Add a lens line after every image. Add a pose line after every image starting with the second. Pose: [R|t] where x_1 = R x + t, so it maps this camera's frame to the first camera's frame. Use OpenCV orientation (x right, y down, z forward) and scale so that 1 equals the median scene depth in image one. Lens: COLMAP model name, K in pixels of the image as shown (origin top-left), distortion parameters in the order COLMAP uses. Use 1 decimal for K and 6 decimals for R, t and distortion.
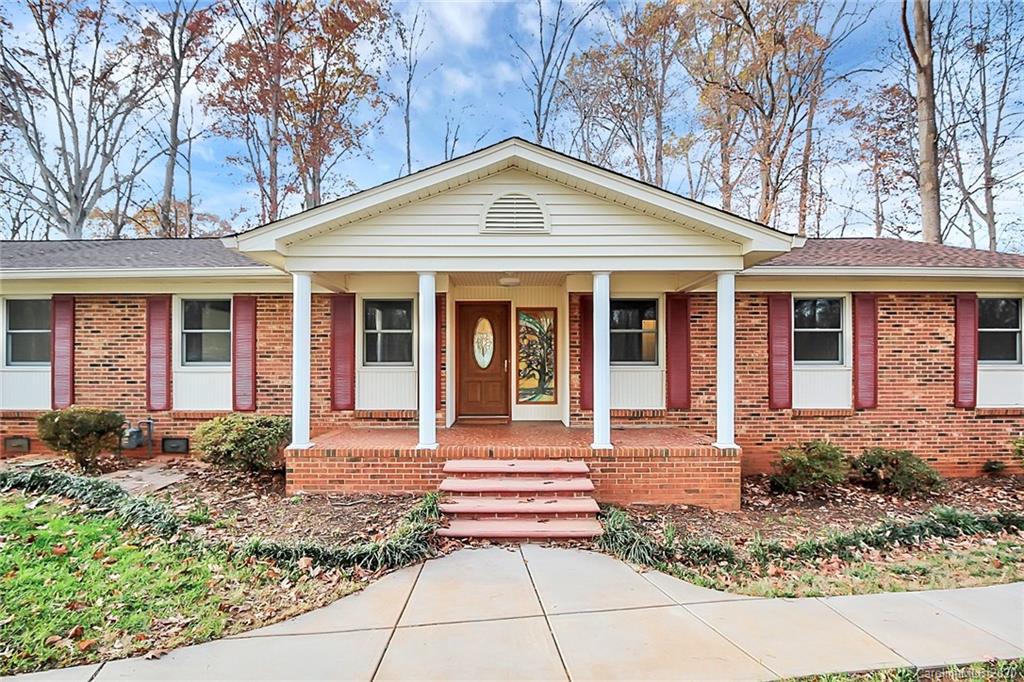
lens RADIAL K [[481.4, 0, 507.6], [0, 481.4, 333.8], [0, 0, 1]] dist [-0.001931, -0.000373]
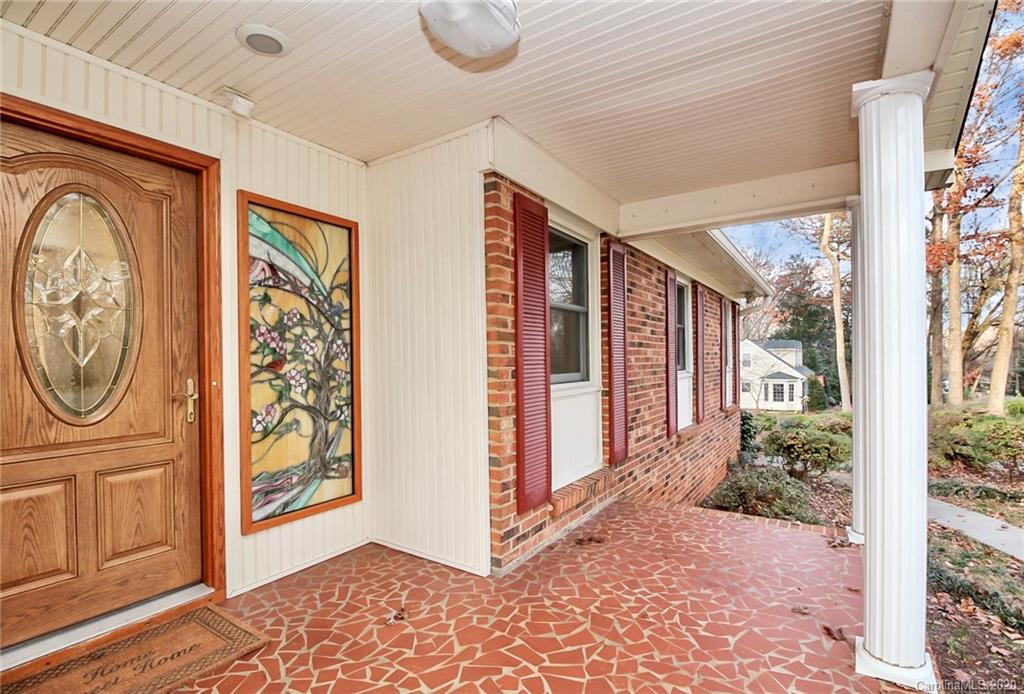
lens RADIAL K [[487.1, 0, 512.6], [0, 487.1, 358.6], [0, 0, 1]] dist [-0.001254, -0.000145]
pose [[0.552566, -0.002569, 0.833465, -0.145041], [-0.042790, 0.998589, 0.031446, 0.031099], [-0.832370, -0.053040, 0.551676, 0.793323]]
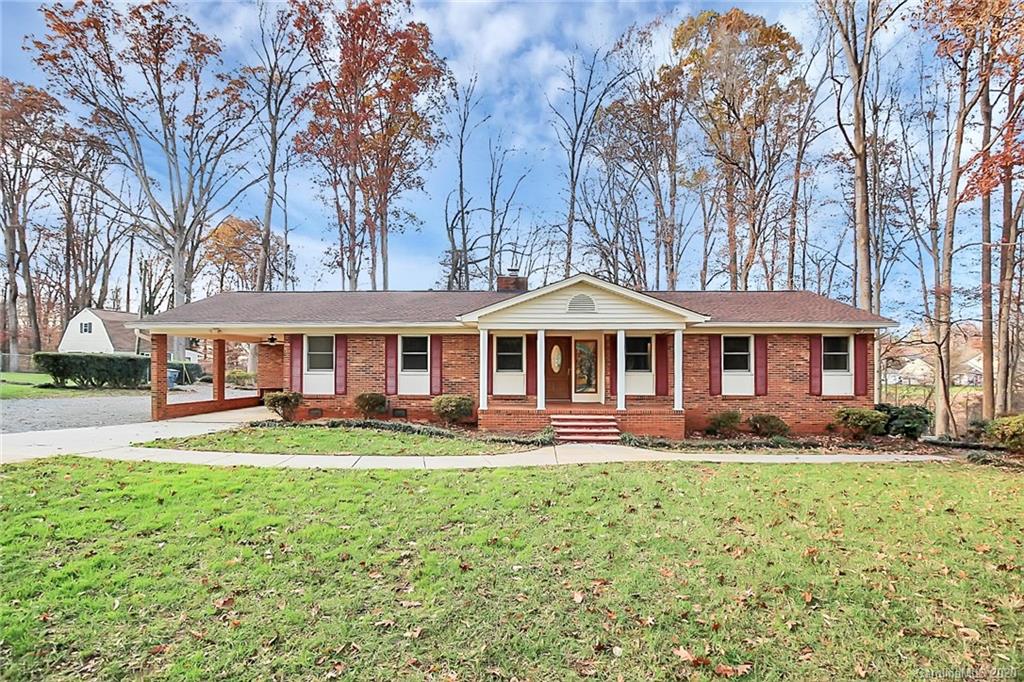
lens RADIAL K [[482.8, 0, 516.8], [0, 482.8, 335.9], [0, 0, 1]] dist [-0.001233, -0.000100]
pose [[0.999605, 0.000922, -0.028094, -0.166170], [-0.000970, 0.999998, -0.001694, -0.073404], [0.028093, 0.001721, 0.999604, -0.924797]]
